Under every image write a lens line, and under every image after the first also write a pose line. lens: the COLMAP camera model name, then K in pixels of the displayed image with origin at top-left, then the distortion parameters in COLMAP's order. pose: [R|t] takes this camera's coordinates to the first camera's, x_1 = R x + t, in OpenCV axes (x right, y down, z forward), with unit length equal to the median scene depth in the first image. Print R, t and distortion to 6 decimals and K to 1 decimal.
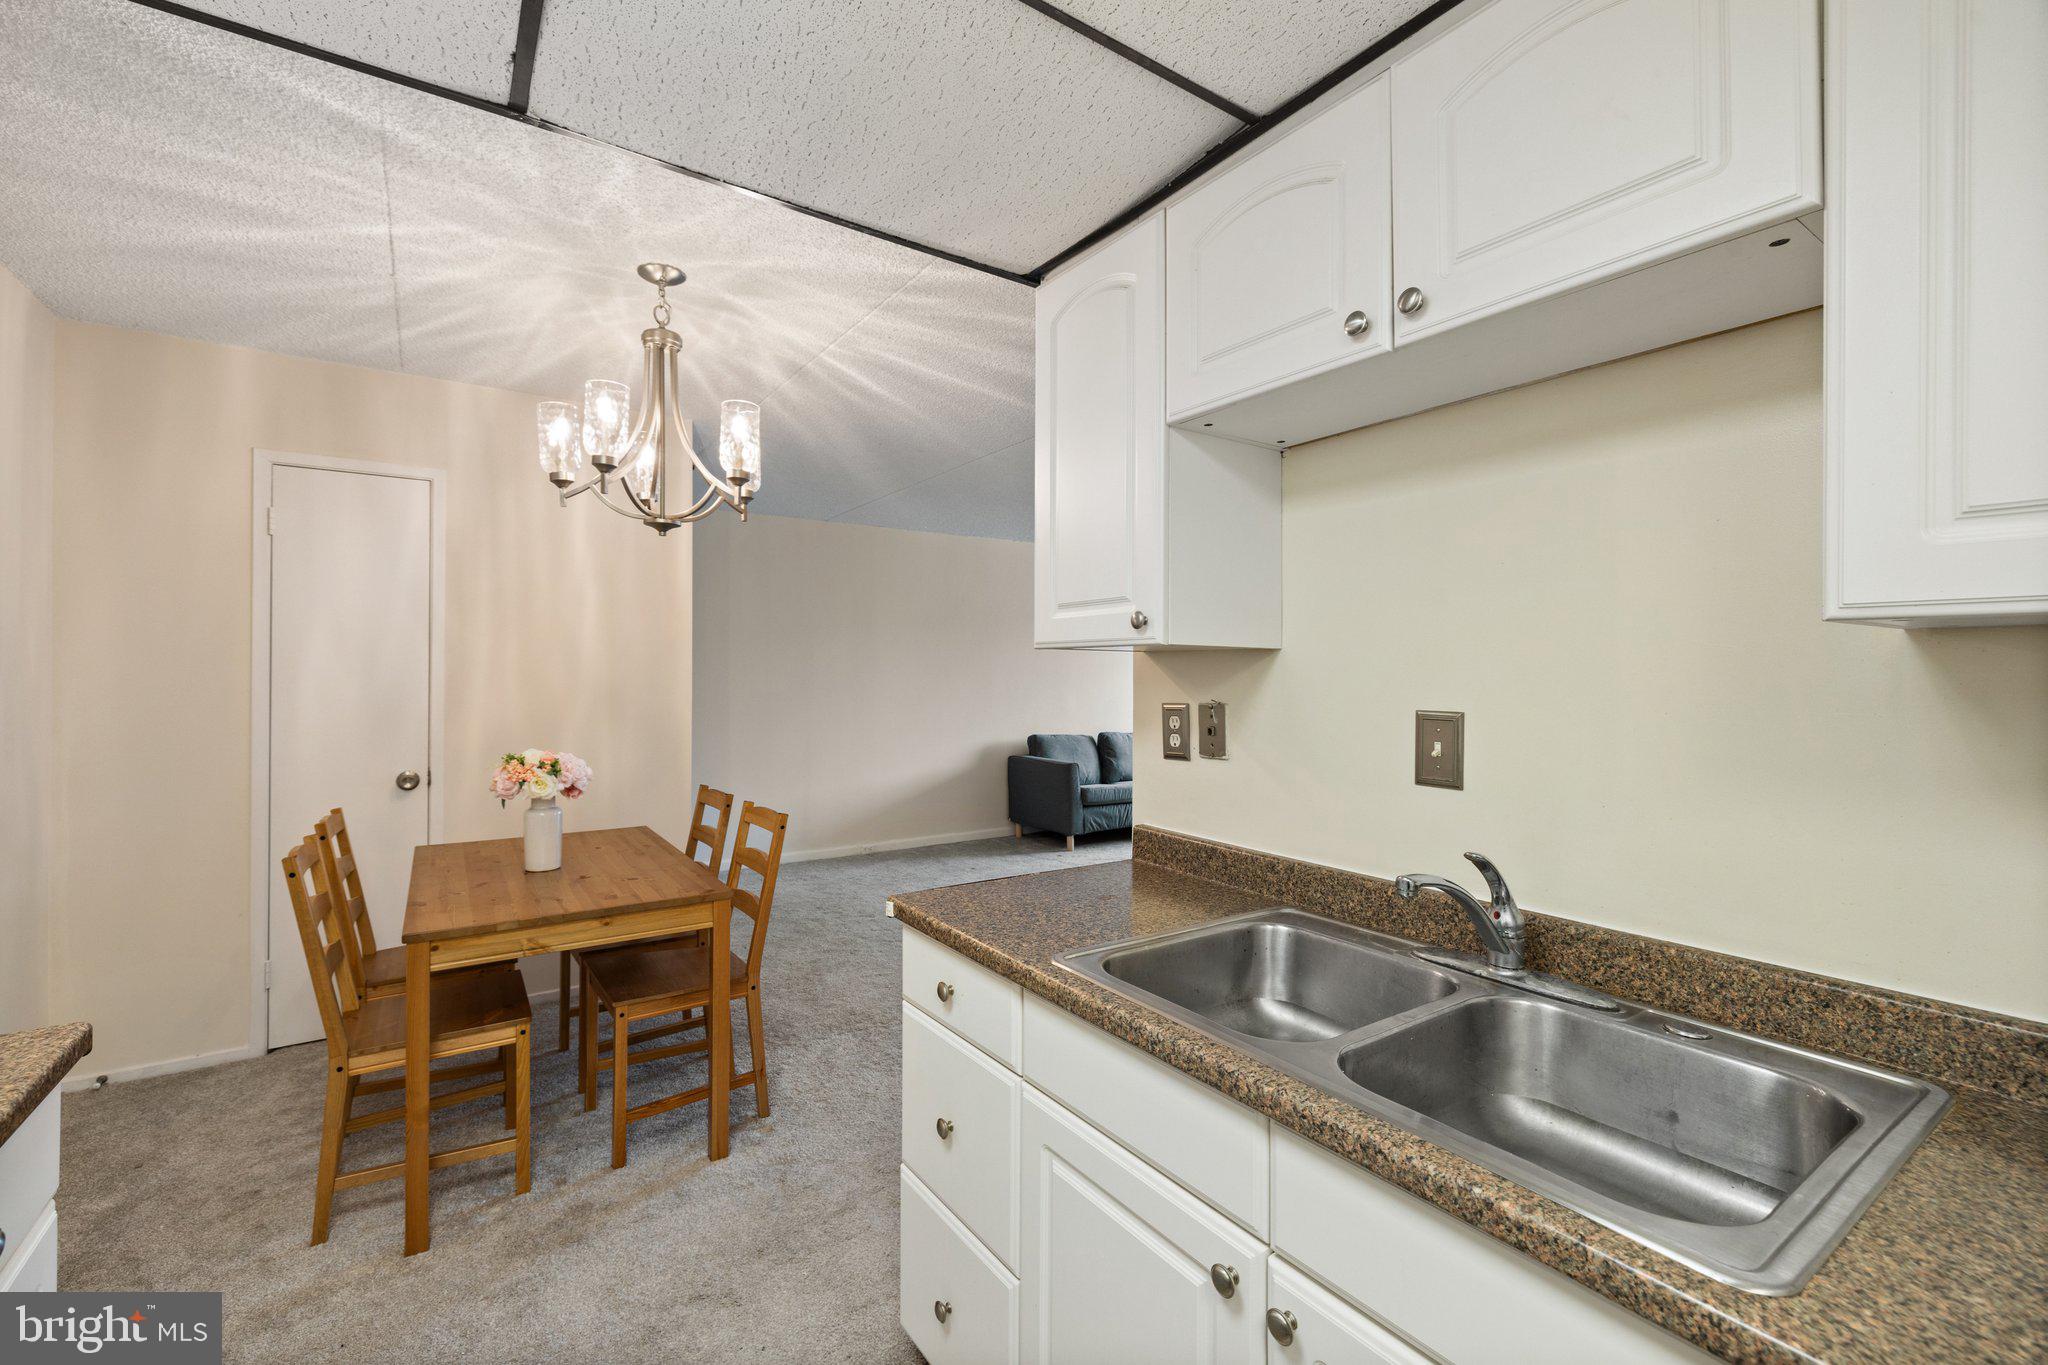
lens RADIAL K [[864.9, 0, 992.9], [0, 864.9, 664.2], [0, 0, 1]] dist [0.004960, -0.001767]
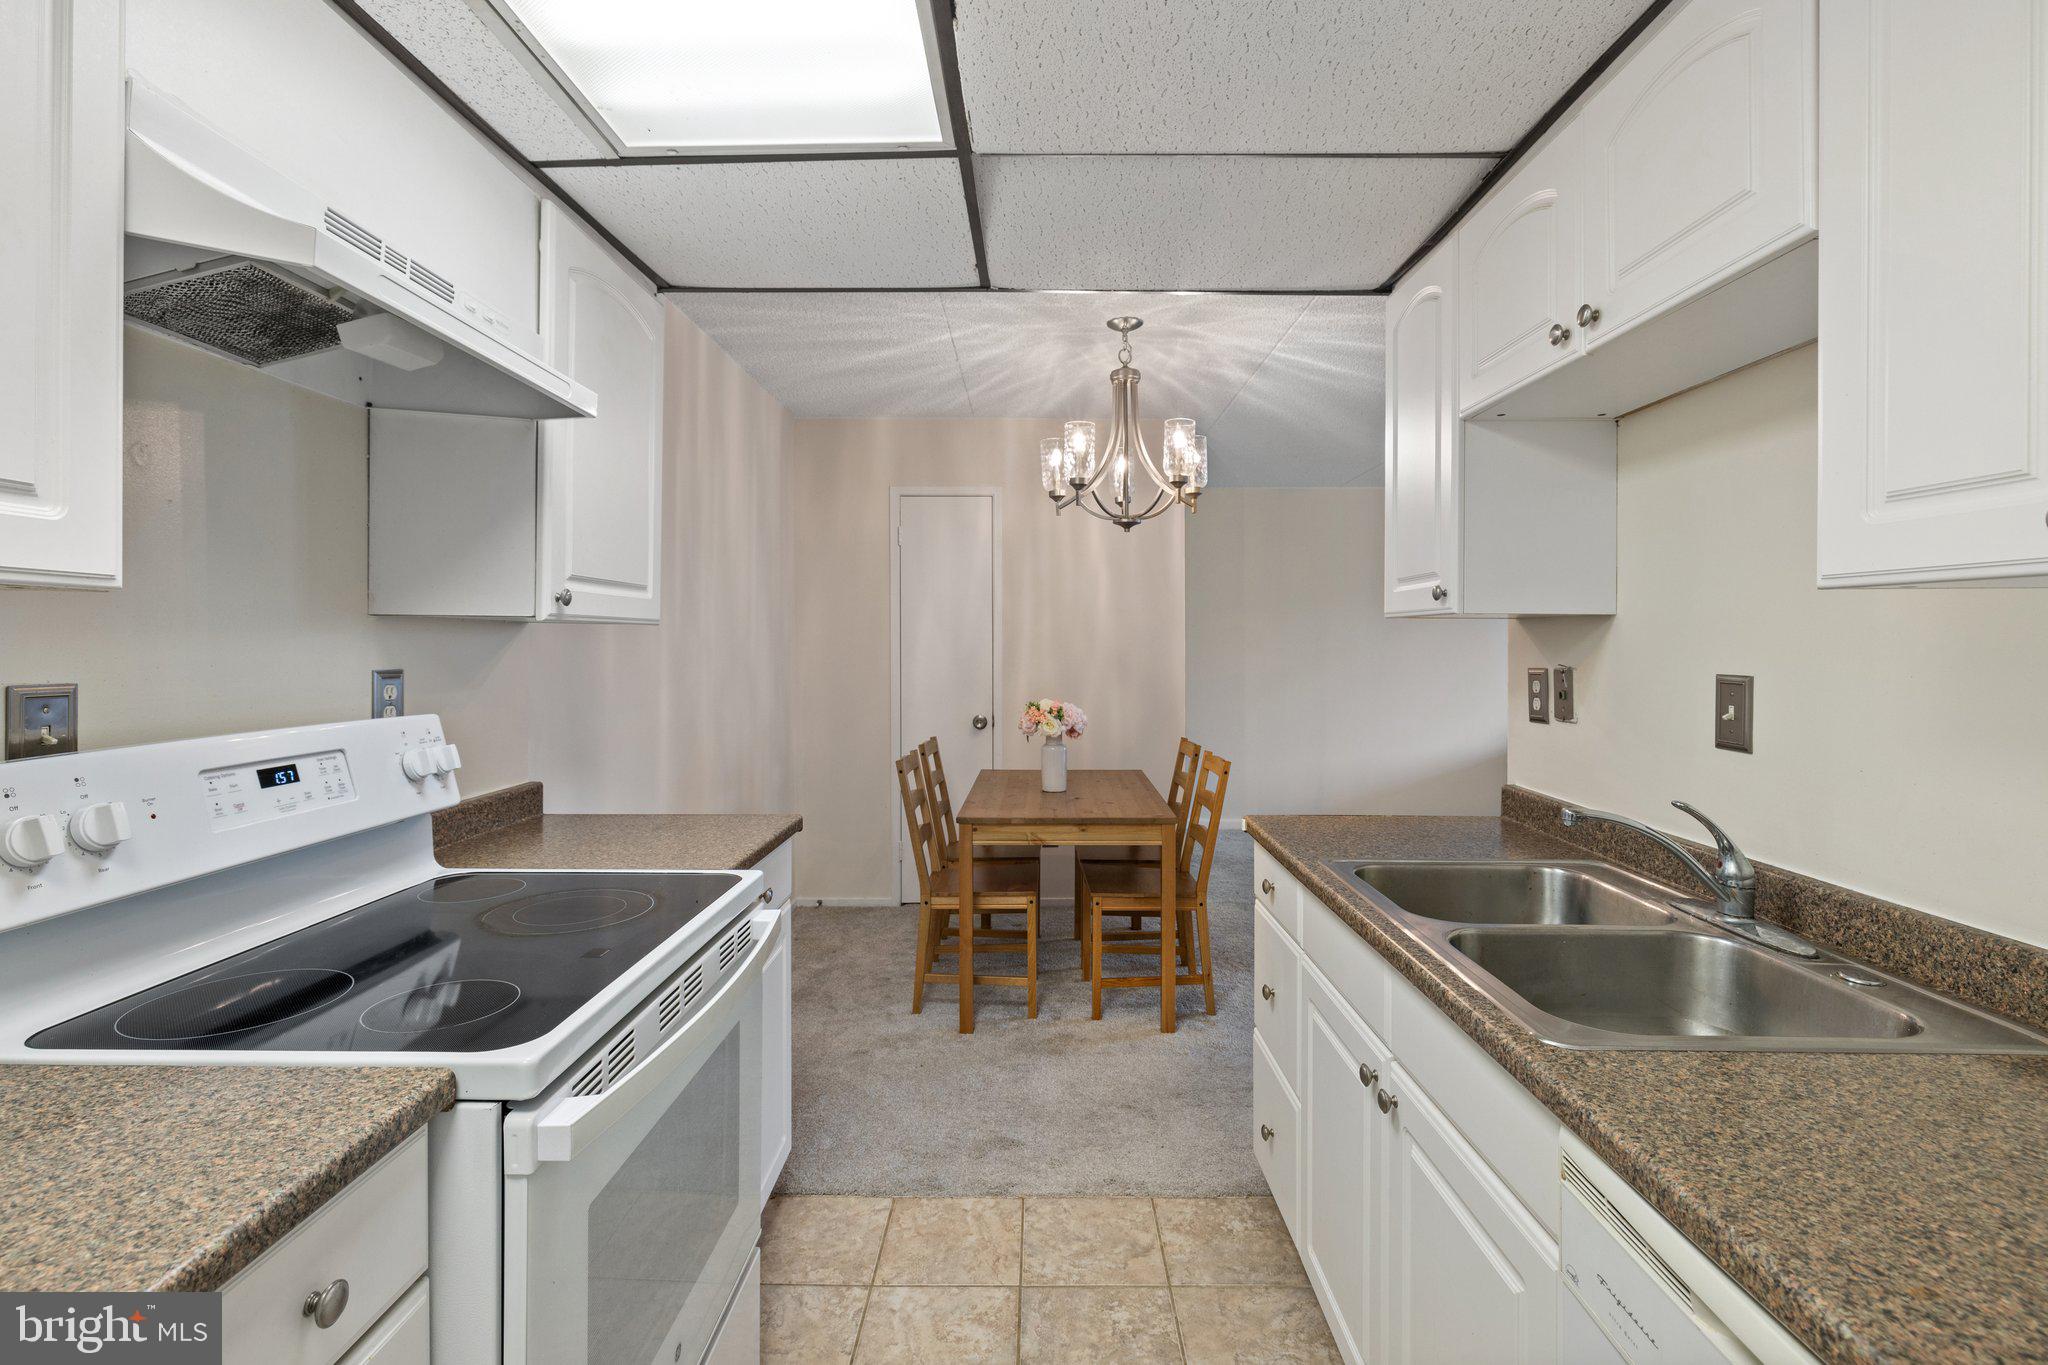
lens RADIAL K [[939.4, 0, 1019.4], [0, 939.4, 645.1], [0, 0, 1]] dist [0.025736, 0.000162]
pose [[0.825610, -0.000252, -0.564241, 0.296493], [0.007291, 0.999921, 0.010223, 0.001381], [0.564194, -0.012554, 0.825547, -0.249257]]
